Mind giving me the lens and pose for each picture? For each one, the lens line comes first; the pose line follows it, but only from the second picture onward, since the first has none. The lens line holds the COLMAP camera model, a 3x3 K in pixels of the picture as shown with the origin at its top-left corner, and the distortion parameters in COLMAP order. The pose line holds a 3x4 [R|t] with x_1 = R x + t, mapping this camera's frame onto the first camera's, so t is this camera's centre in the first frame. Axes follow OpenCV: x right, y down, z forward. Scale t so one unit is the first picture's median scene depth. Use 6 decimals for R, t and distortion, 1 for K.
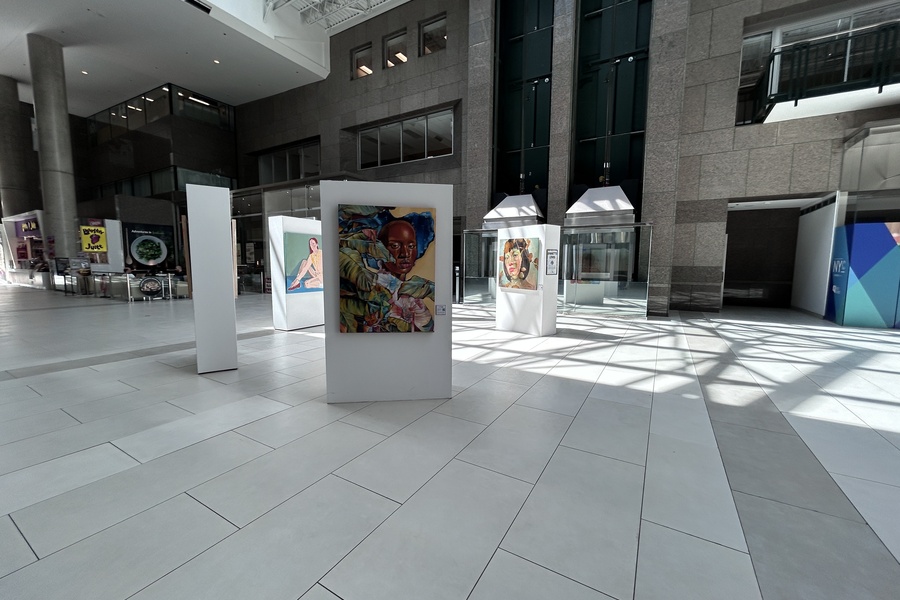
lens RADIAL K [[362.5, 0, 448.8], [0, 362.5, 303.6], [0, 0, 1]] dist [-0.002722, 0.000287]
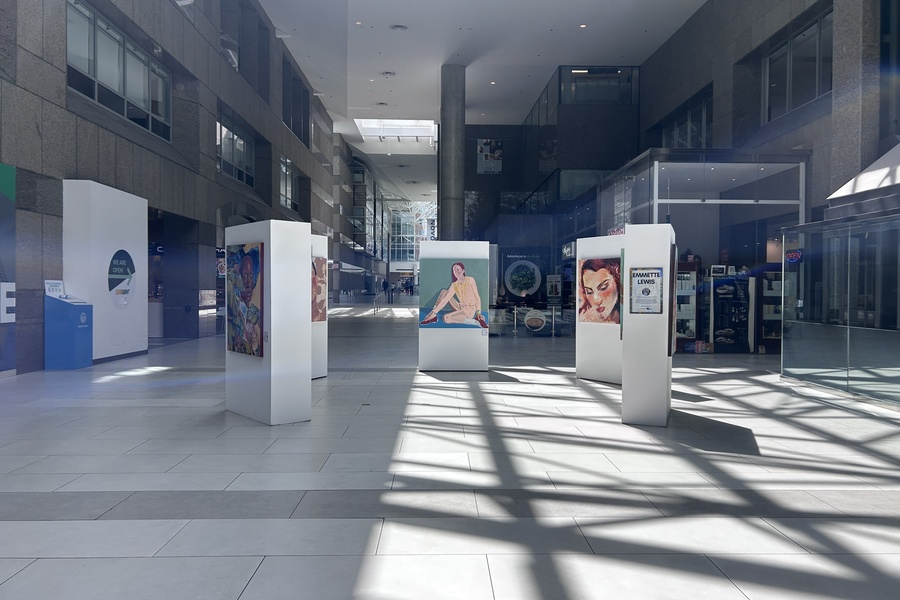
lens RADIAL K [[678.1, 0, 449.8], [0, 678.1, 296.1], [0, 0, 1]] dist [0.055628, -0.042181]
pose [[0.530176, 0.002213, -0.847885, 0.702838], [-0.094890, 0.993869, -0.056740, -0.013239], [0.842561, 0.110538, 0.527136, 0.142763]]
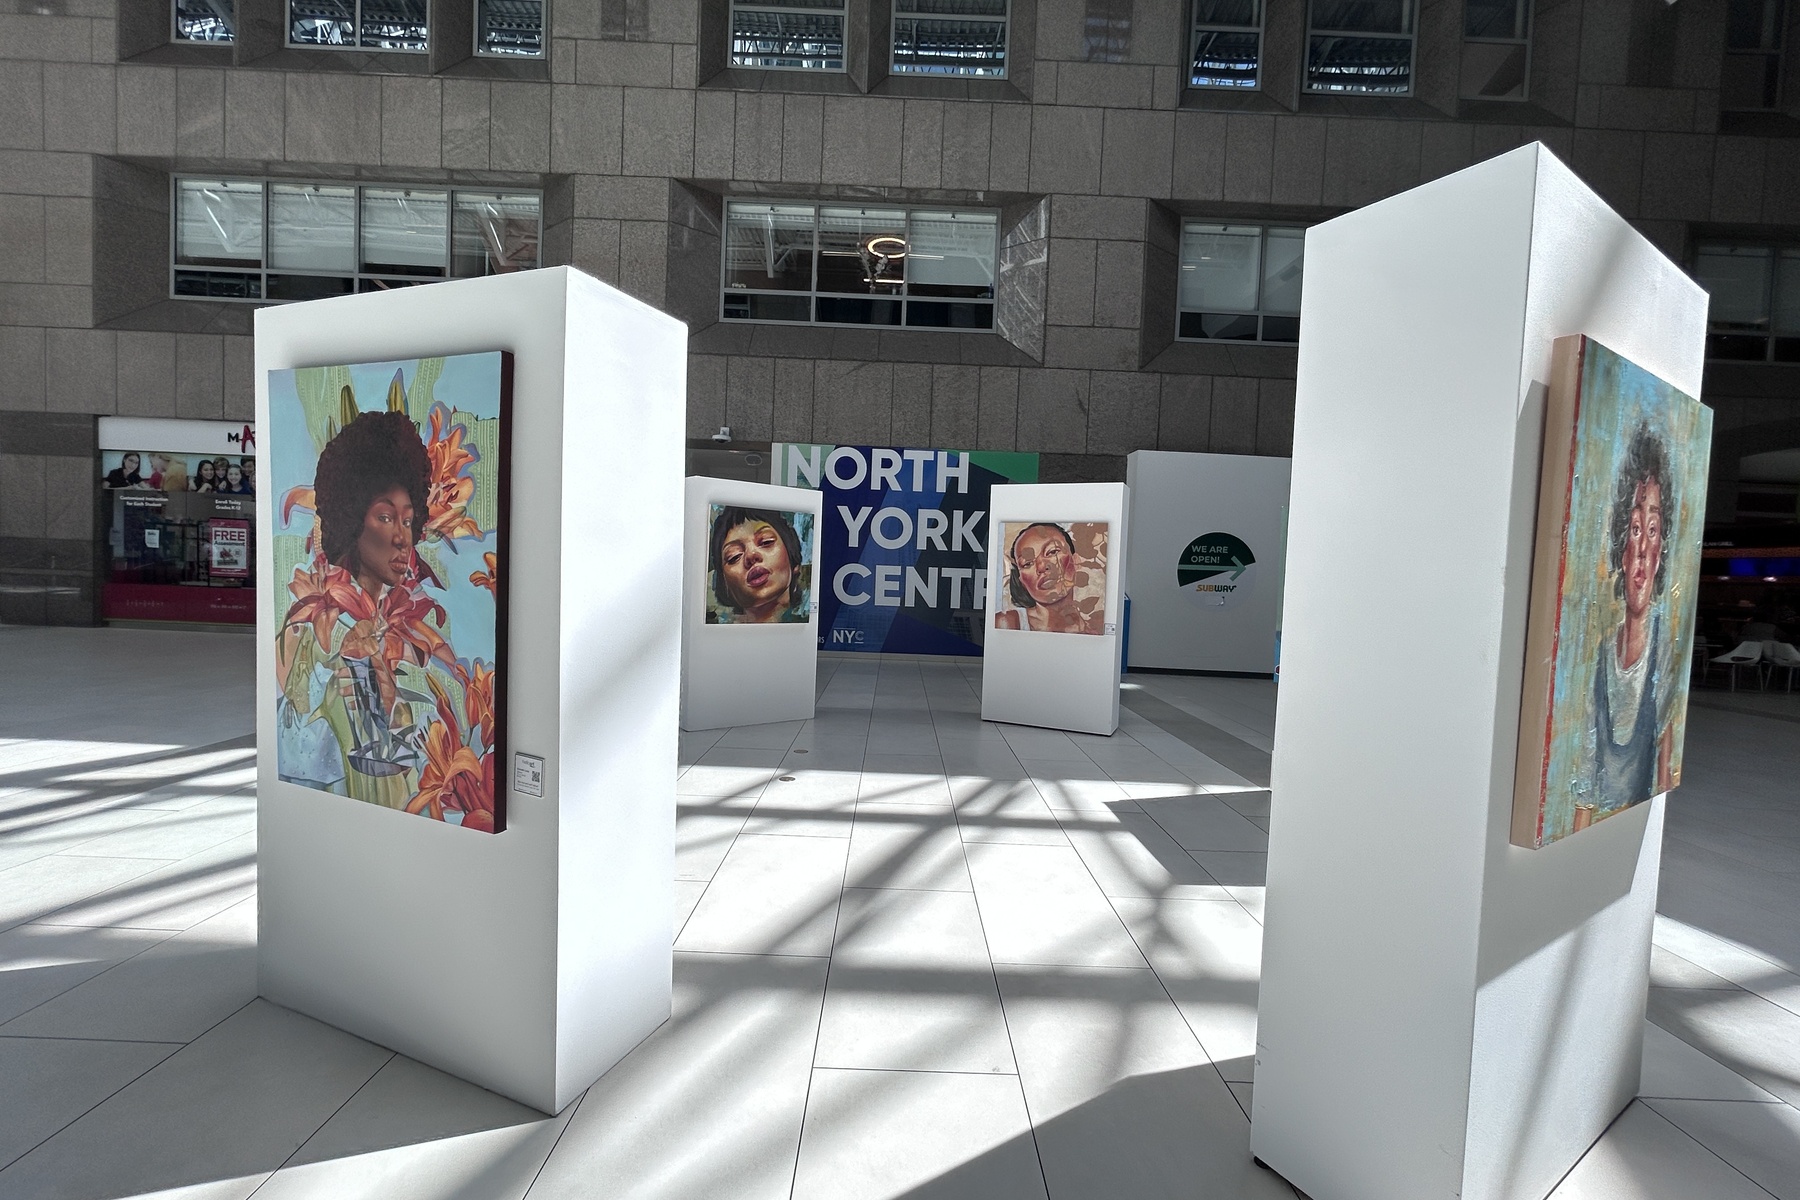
lens RADIAL K [[725.0, 0, 900.4], [0, 725.0, 599.1], [0, 0, 1]] dist [-0.002722, 0.000287]
pose [[-0.851970, -0.022318, -0.523115, 0.165139], [-0.105057, 0.986060, 0.129032, -0.114024], [0.512943, 0.164888, -0.842438, 1.009377]]
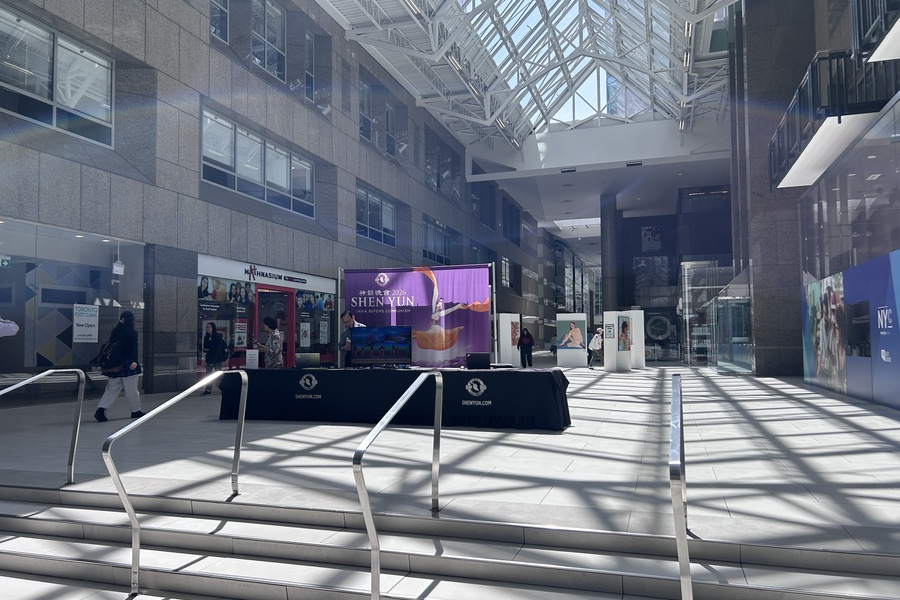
lens RADIAL K [[678.1, 0, 441.2], [0, 678.1, 304.8], [0, 0, 1]] dist [0.055628, -0.042181]
pose [[0.221089, -0.064832, -0.973096, 2.416656], [-0.097311, 0.991342, -0.088157, 0.097281], [0.970387, 0.114184, 0.212865, -0.401993]]
